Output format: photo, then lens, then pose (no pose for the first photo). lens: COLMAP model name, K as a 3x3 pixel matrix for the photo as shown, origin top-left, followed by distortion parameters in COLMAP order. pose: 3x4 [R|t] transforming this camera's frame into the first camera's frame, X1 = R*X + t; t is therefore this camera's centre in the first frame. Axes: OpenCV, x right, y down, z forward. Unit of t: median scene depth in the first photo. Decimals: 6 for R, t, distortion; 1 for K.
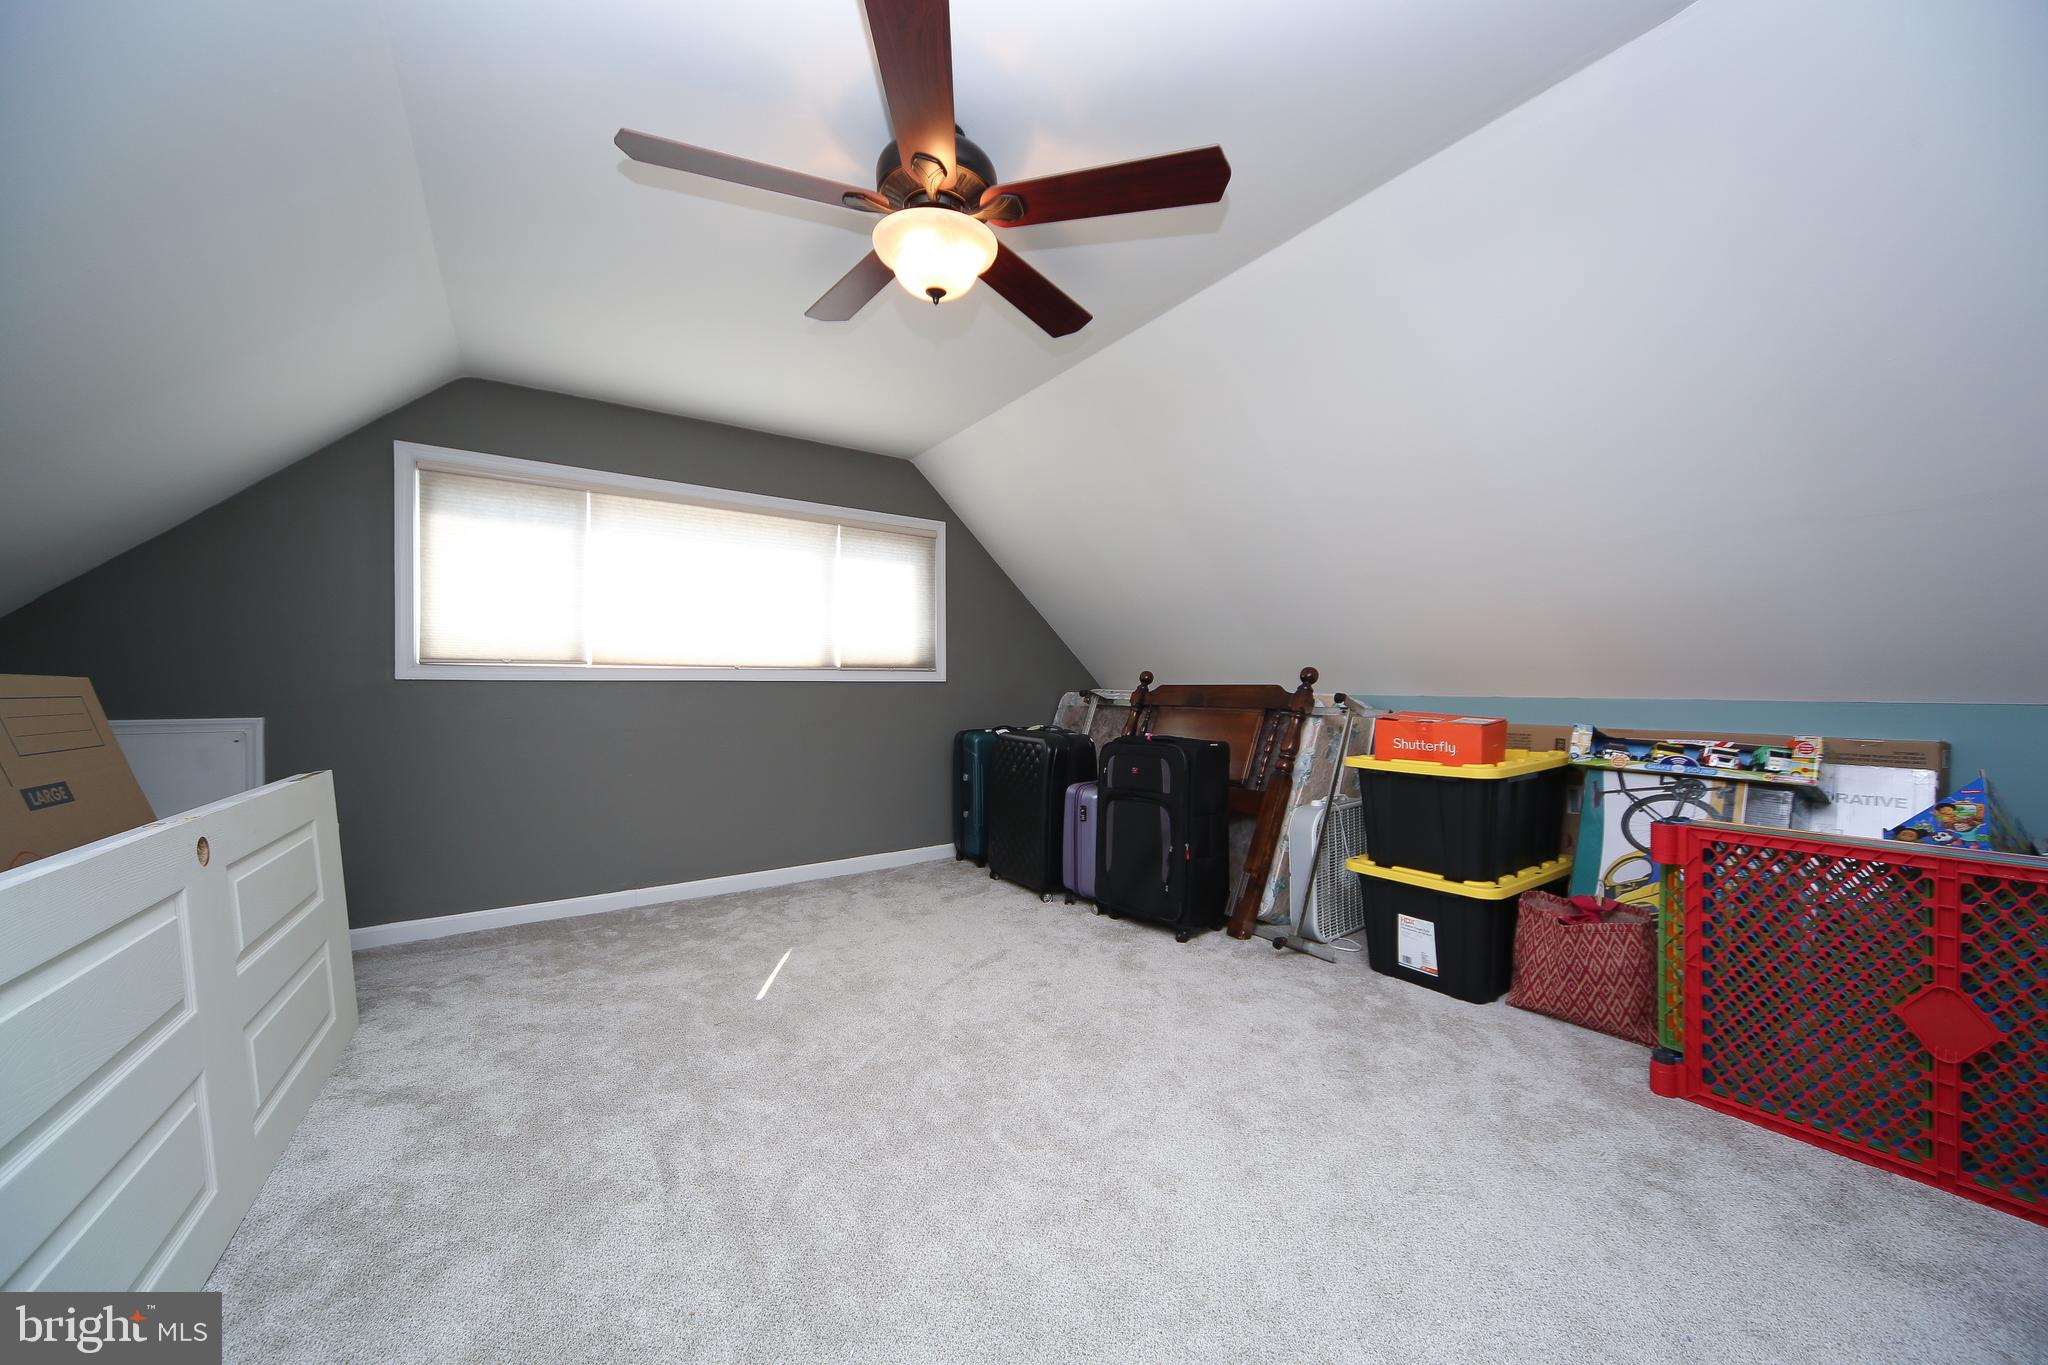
lens RADIAL K [[717.1, 0, 1025.3], [0, 717.1, 687.1], [0, 0, 1]] dist [-0.003955, 0.000431]
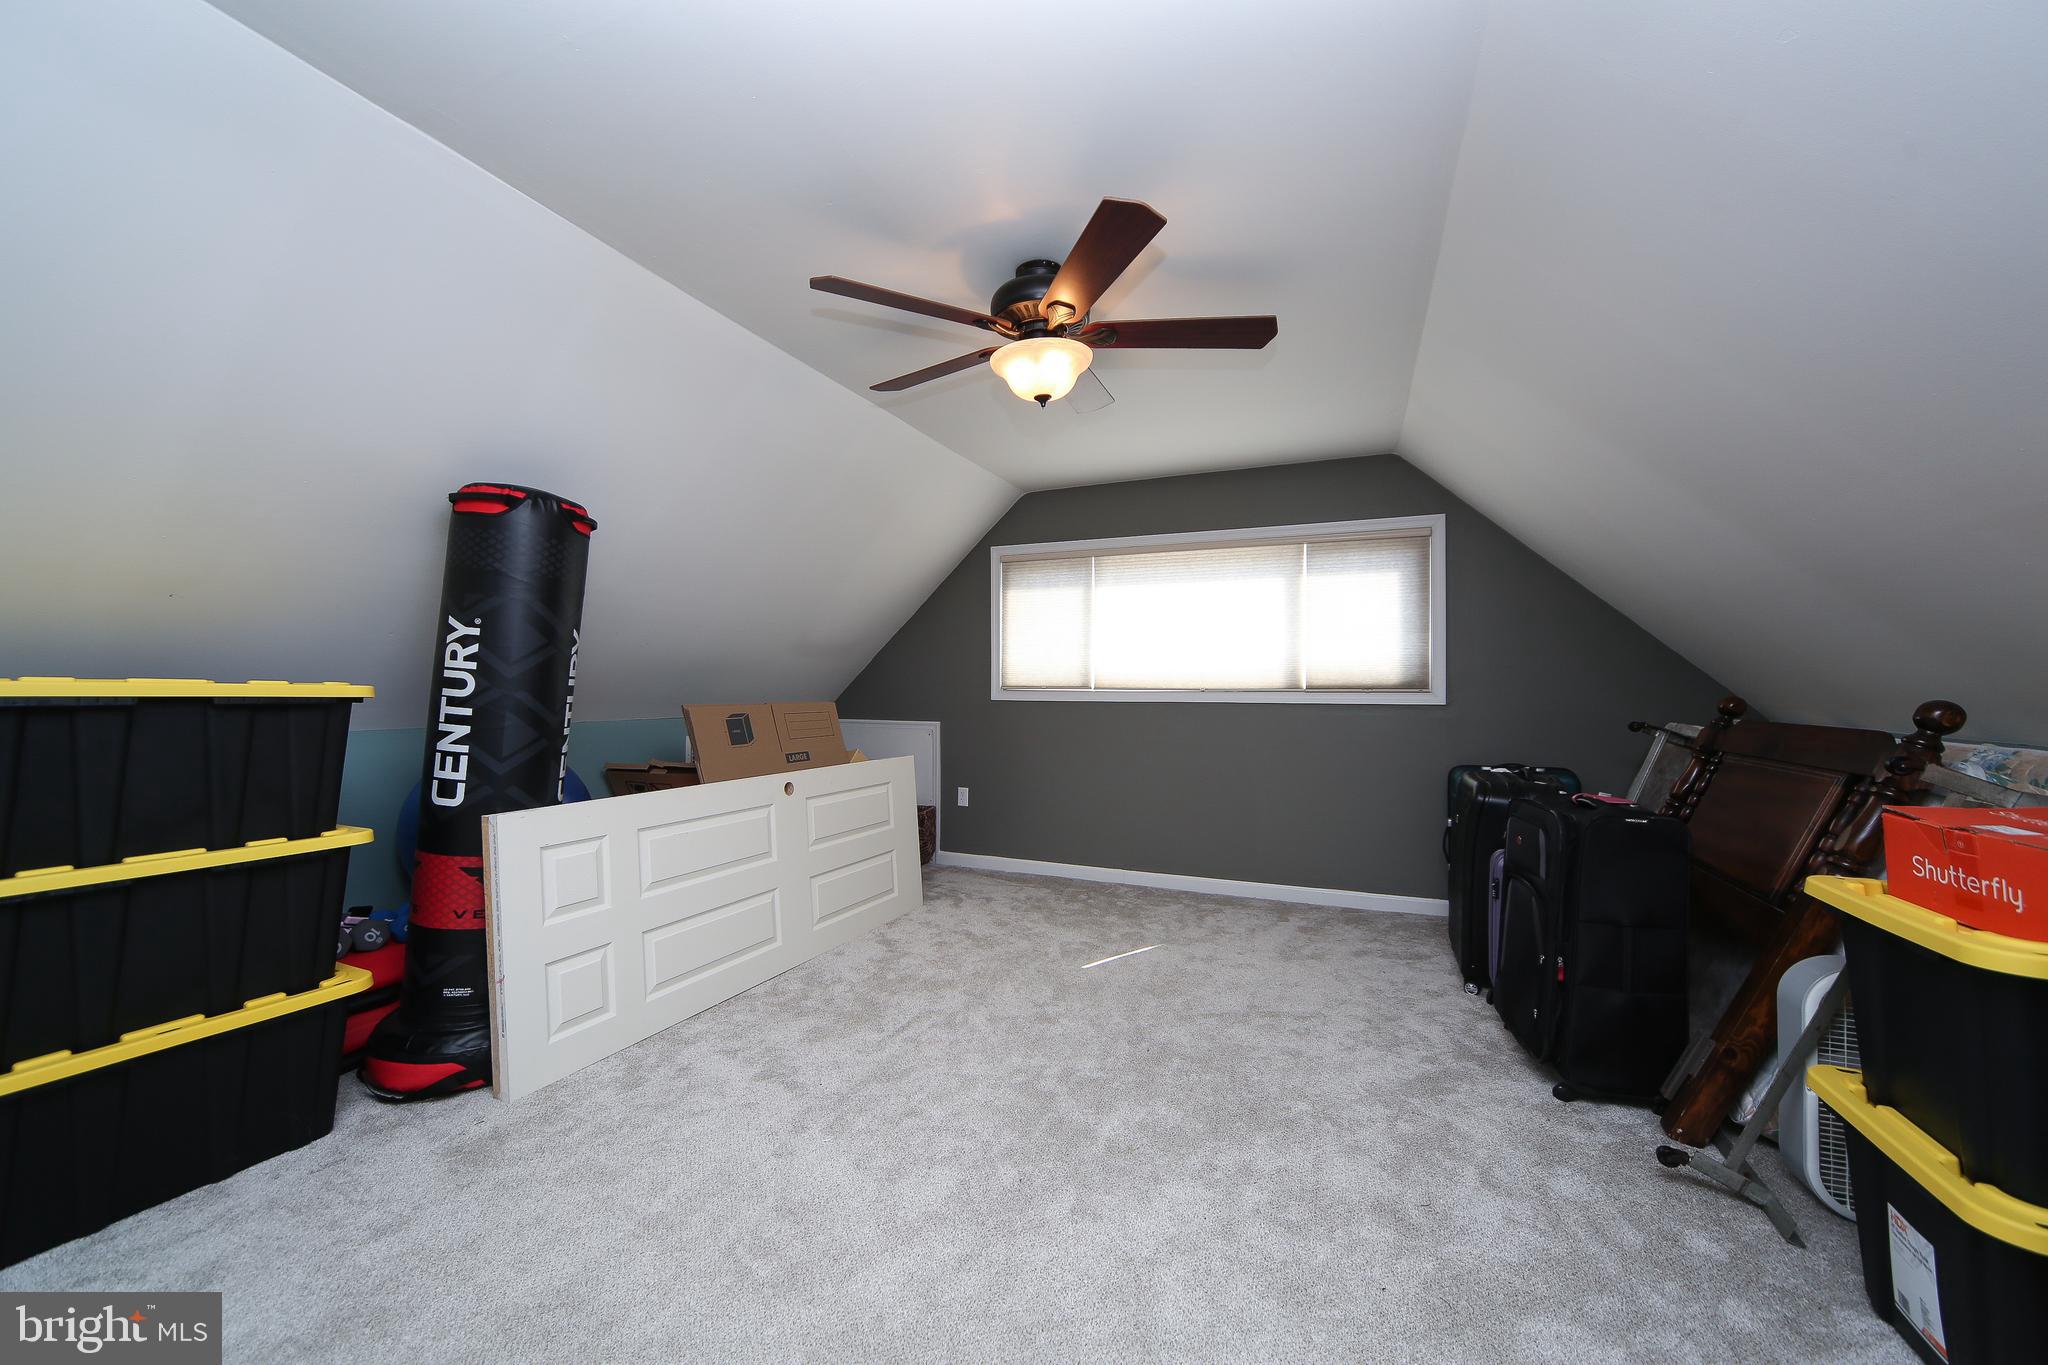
lens RADIAL K [[758.0, 0, 1021.1], [0, 758.0, 684.1], [0, 0, 1]] dist [-0.008290, 0.000429]
pose [[0.534363, -0.001786, -0.845253, 0.533441], [-0.004266, 0.999979, -0.004810, -0.036430], [0.845244, 0.006176, 0.534345, 0.164981]]
